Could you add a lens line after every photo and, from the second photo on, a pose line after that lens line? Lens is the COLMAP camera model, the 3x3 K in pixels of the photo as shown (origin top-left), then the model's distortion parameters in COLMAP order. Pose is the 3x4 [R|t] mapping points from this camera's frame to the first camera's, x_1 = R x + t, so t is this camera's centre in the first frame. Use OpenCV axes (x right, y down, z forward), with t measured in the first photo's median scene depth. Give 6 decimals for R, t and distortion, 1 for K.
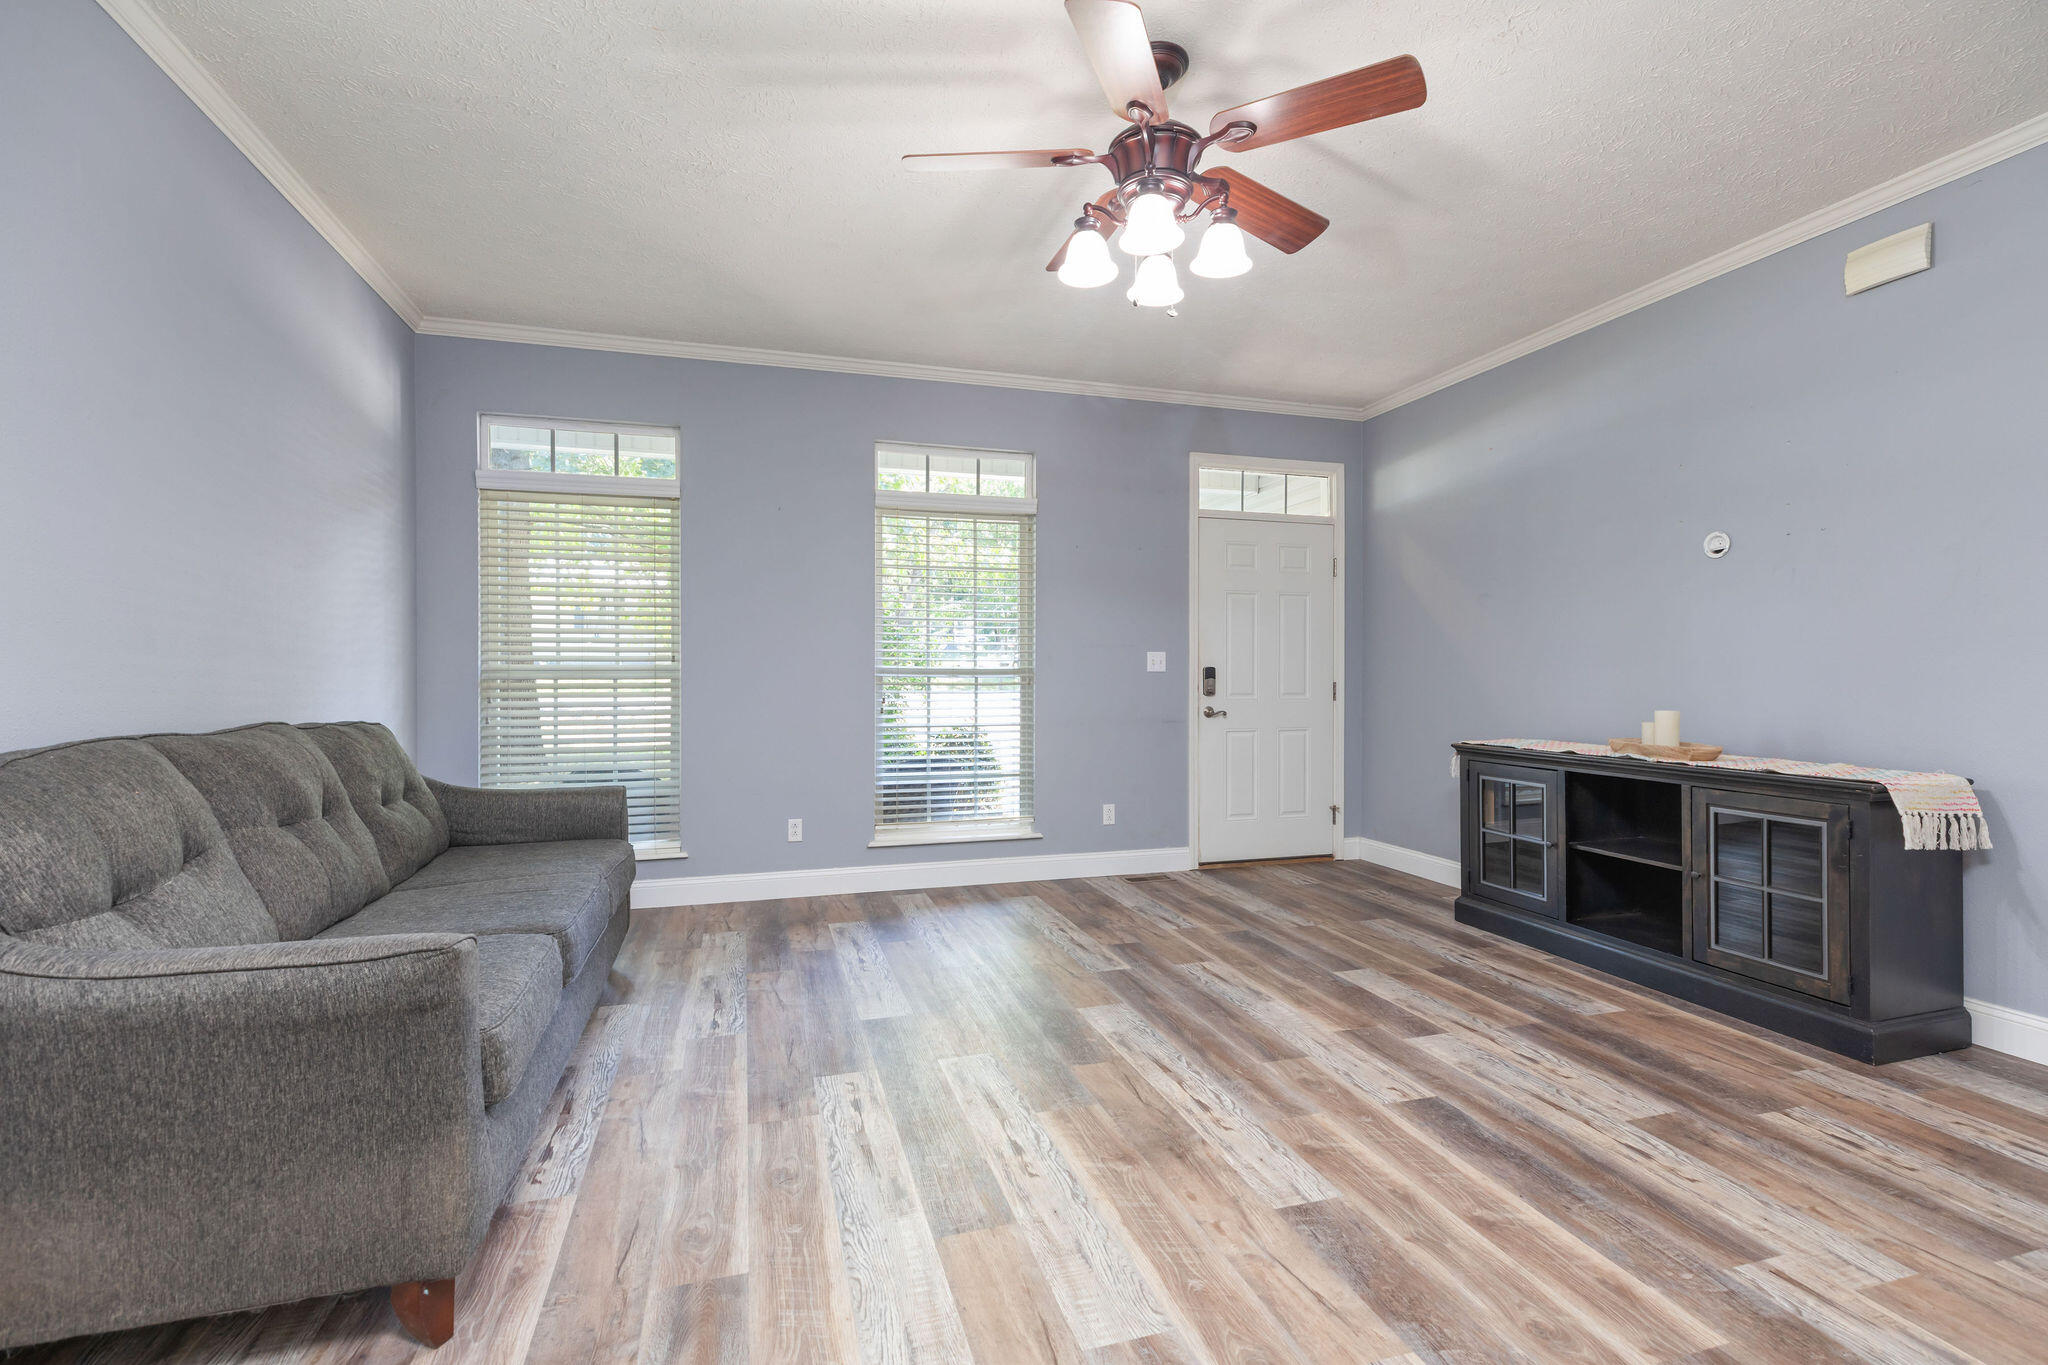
lens RADIAL K [[920.2, 0, 1037.3], [0, 920.2, 675.2], [0, 0, 1]] dist [0.007272, -0.000113]
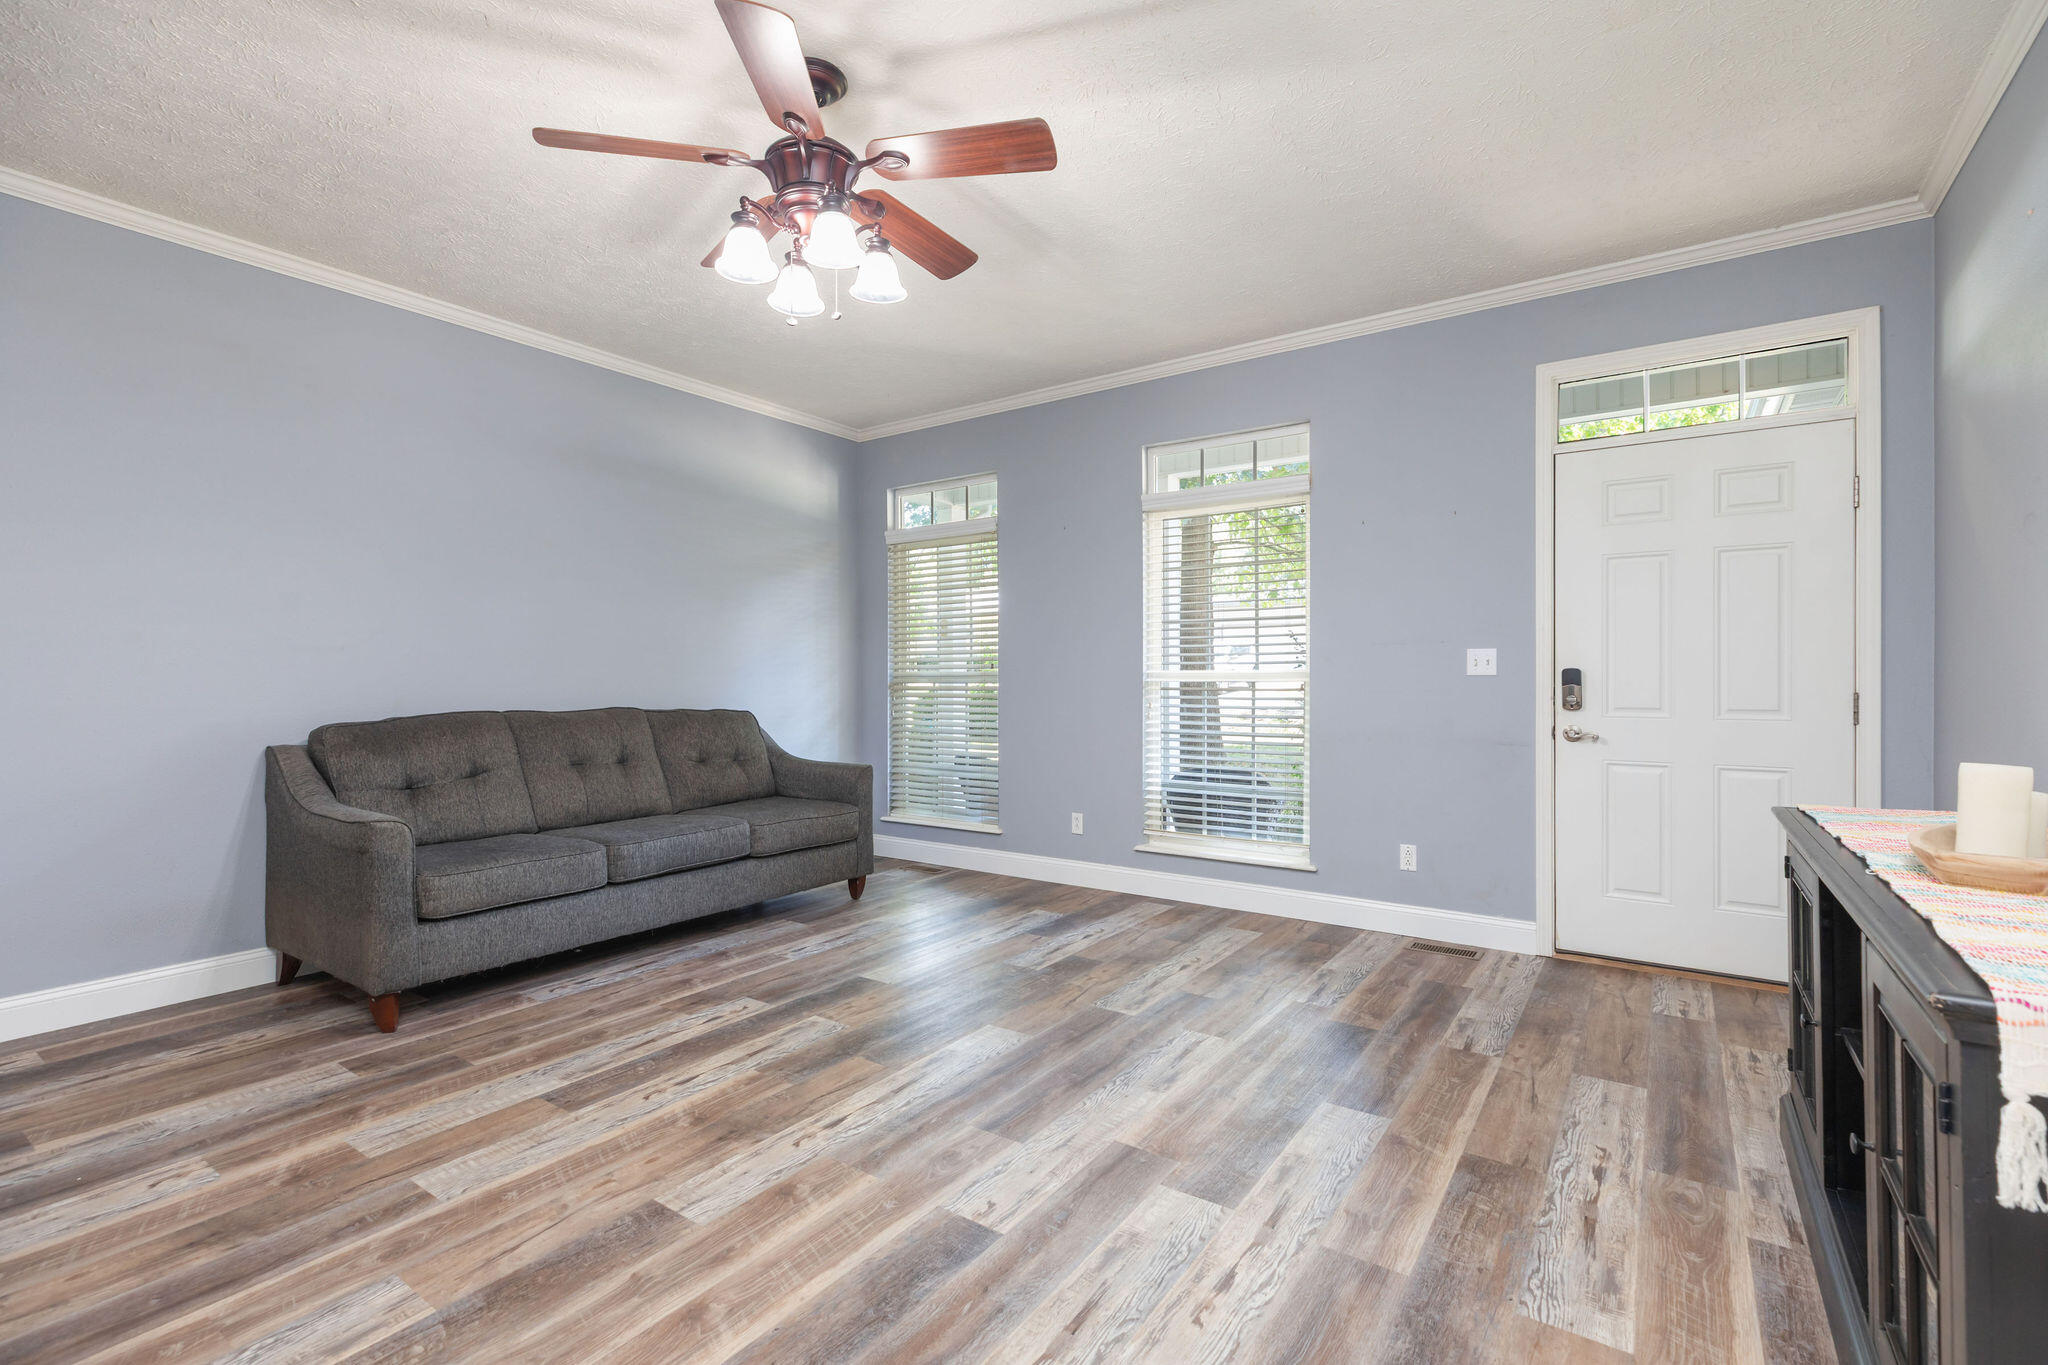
lens RADIAL K [[920.2, 0, 1034.6], [0, 920.2, 680.0], [0, 0, 1]] dist [0.007272, -0.000113]
pose [[0.614043, -0.001350, -0.789271, 0.849310], [0.001079, 0.999999, -0.000871, -0.000131], [0.789272, -0.000317, 0.614044, 0.447630]]
